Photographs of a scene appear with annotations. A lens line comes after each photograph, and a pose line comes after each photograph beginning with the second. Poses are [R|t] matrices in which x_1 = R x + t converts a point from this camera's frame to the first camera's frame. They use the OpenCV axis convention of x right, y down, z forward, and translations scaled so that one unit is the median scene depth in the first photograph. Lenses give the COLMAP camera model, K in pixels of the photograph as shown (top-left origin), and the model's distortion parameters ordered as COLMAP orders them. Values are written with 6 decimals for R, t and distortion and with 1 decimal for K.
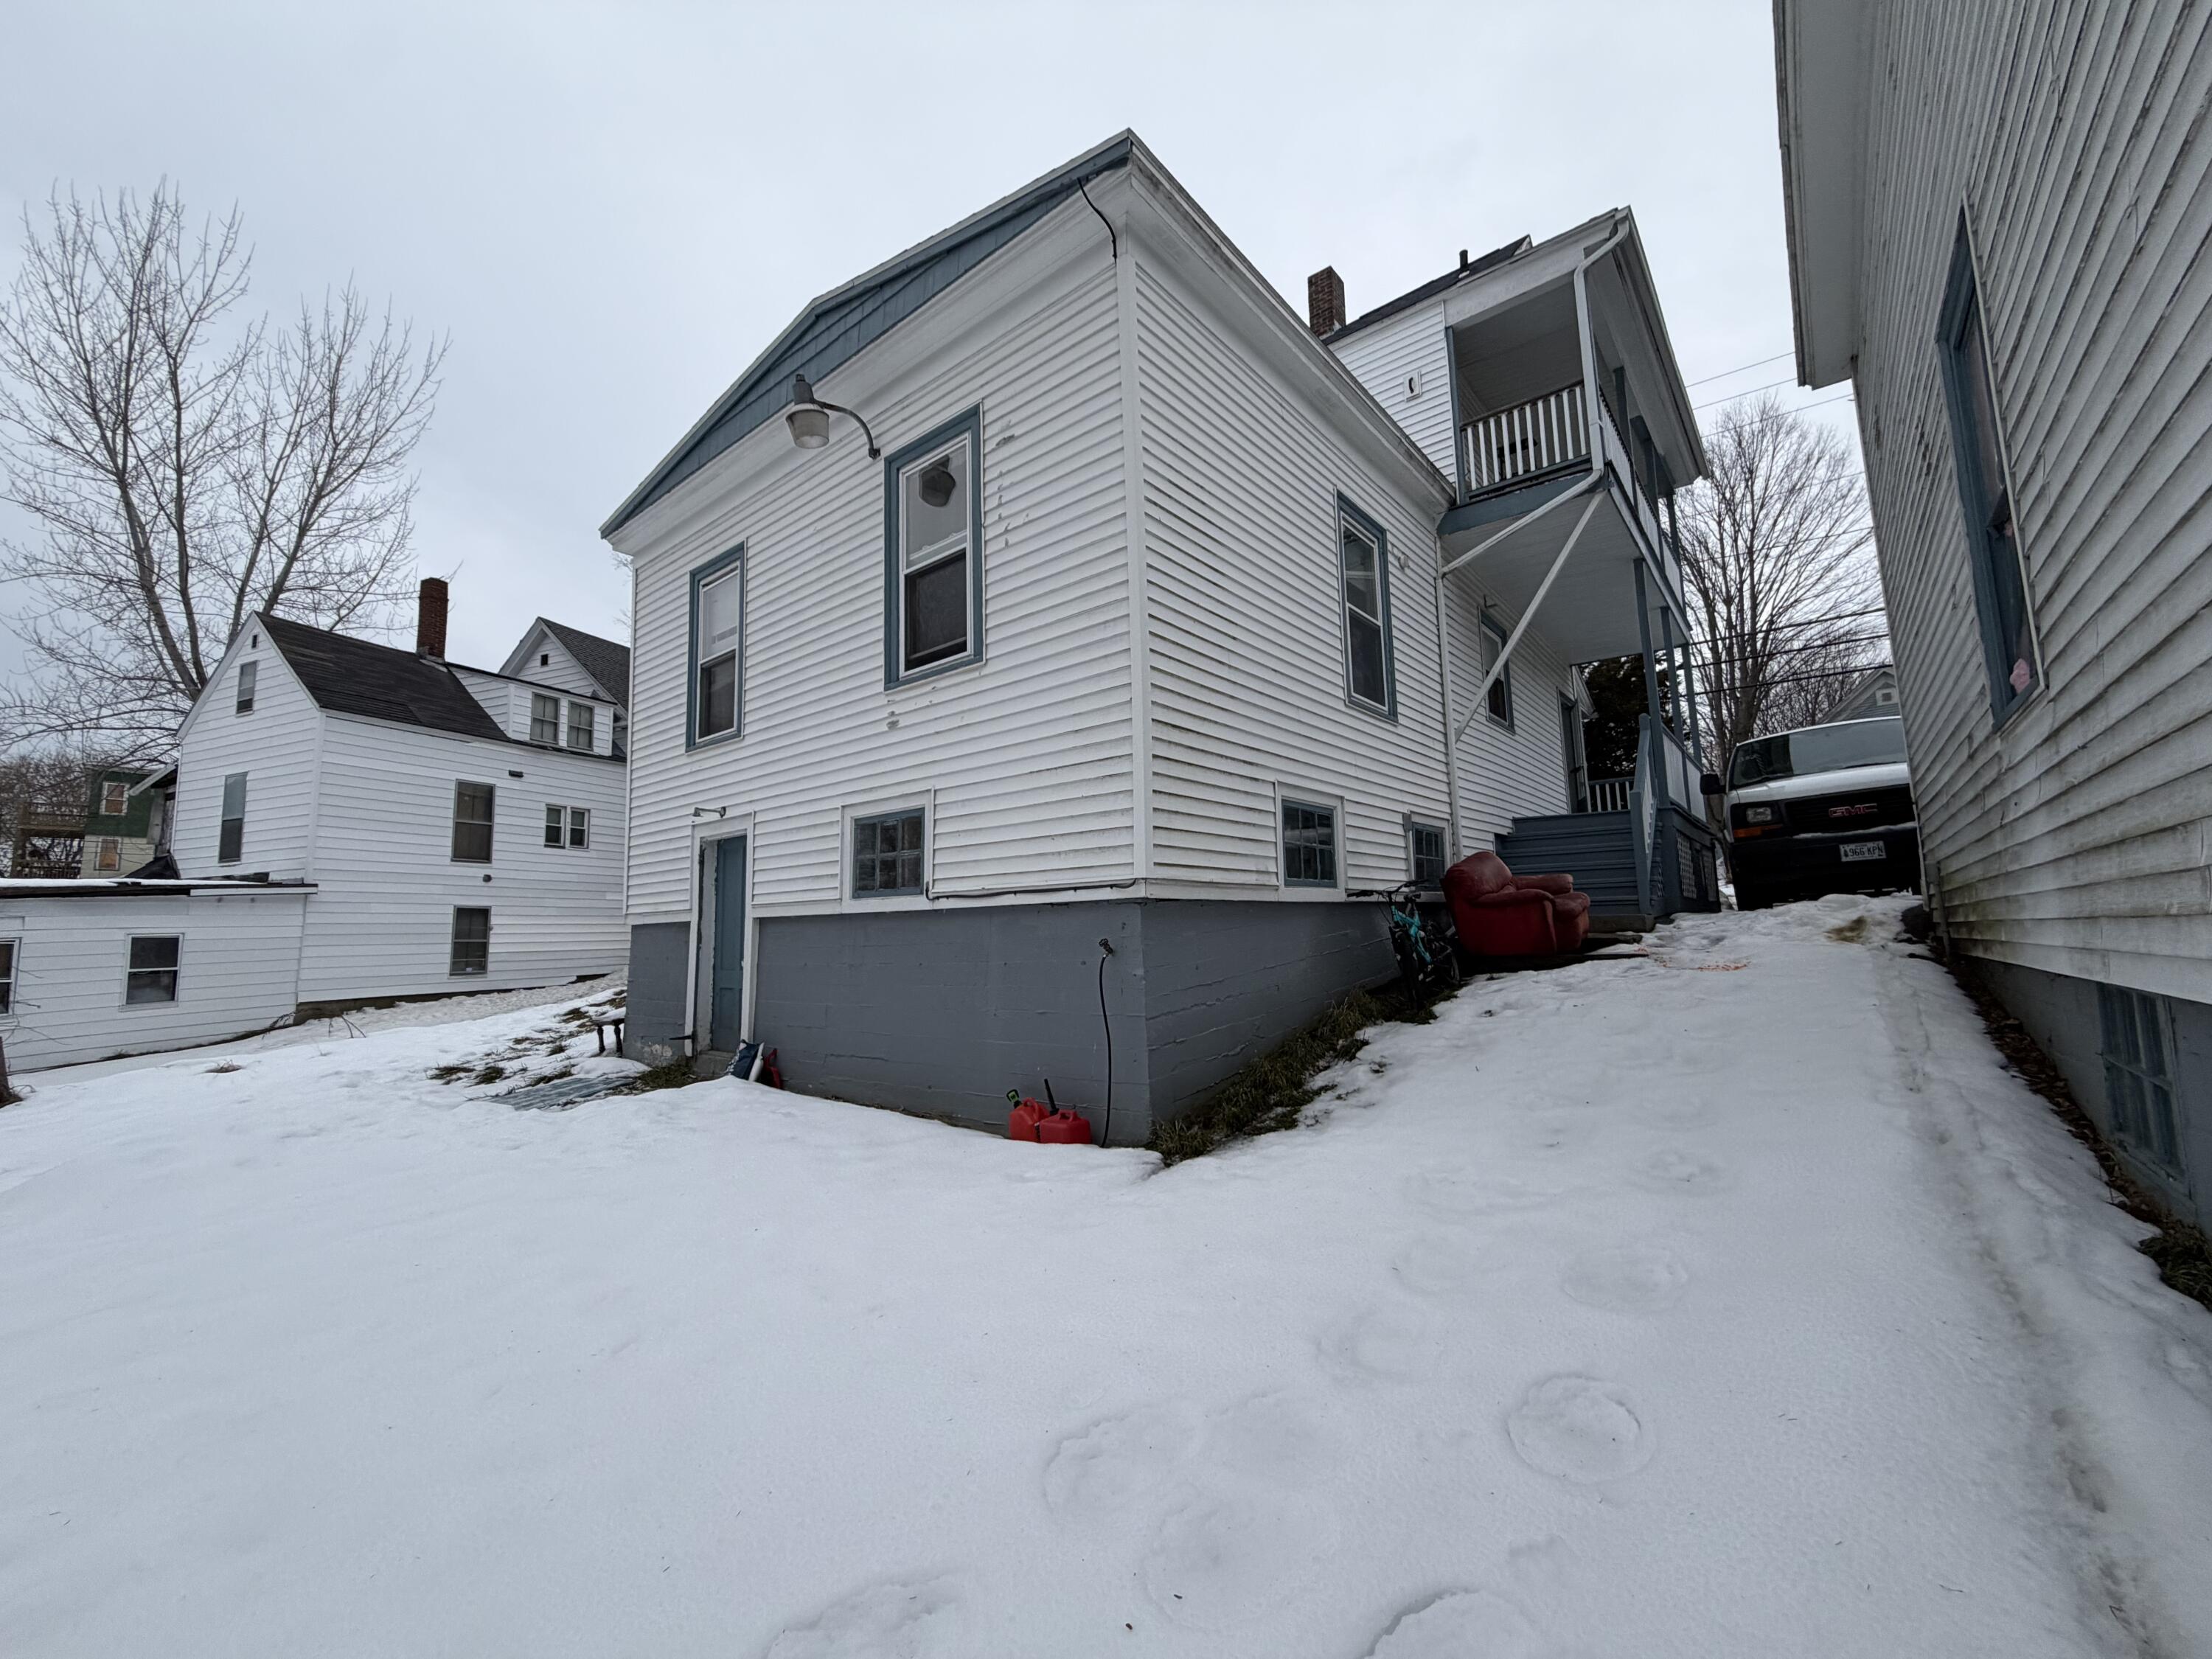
lens RADIAL K [[886.8, 0, 1101.3], [0, 886.8, 827.8], [0, 0, 1]] dist [0.007257, -0.000039]
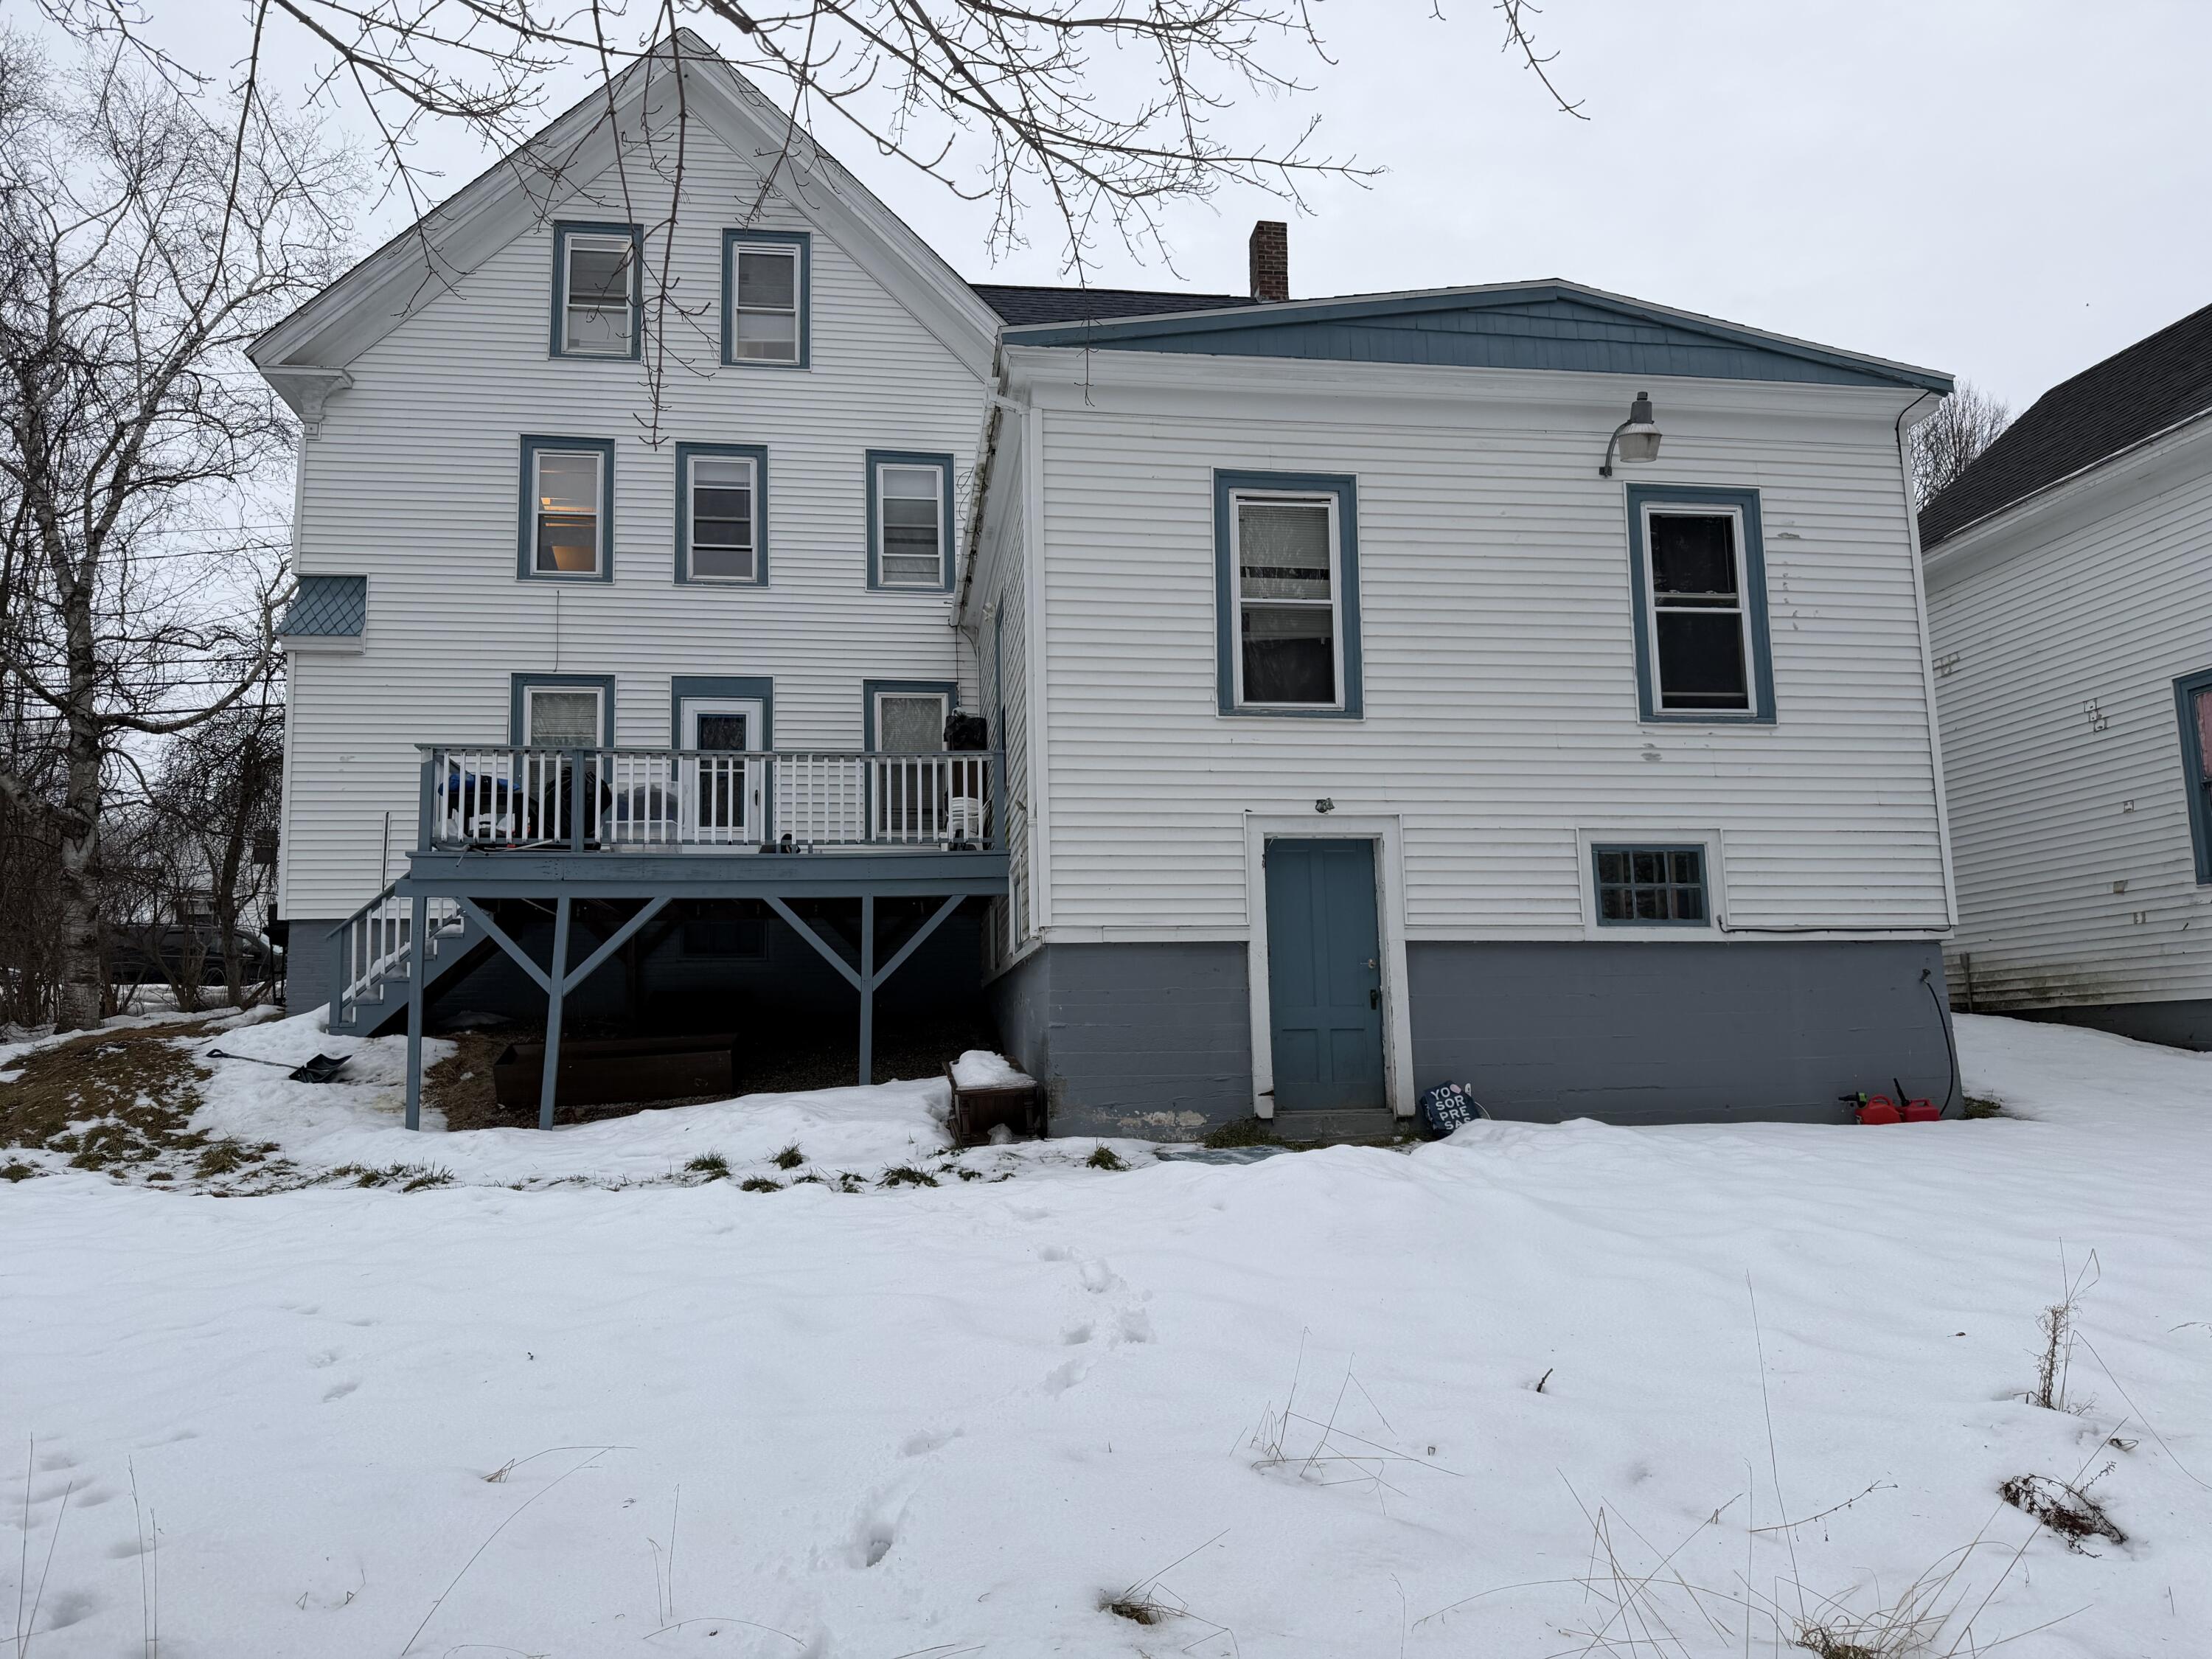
lens RADIAL K [[1519.0, 0, 1104.5], [0, 1519.0, 840.7], [0, 0, 1]] dist [0.105204, -0.130450]
pose [[0.652368, 0.114254, 0.749241, -1.976715], [-0.084658, 0.993370, -0.077770, 0.170233], [-0.753159, -0.012694, 0.657716, 0.323388]]
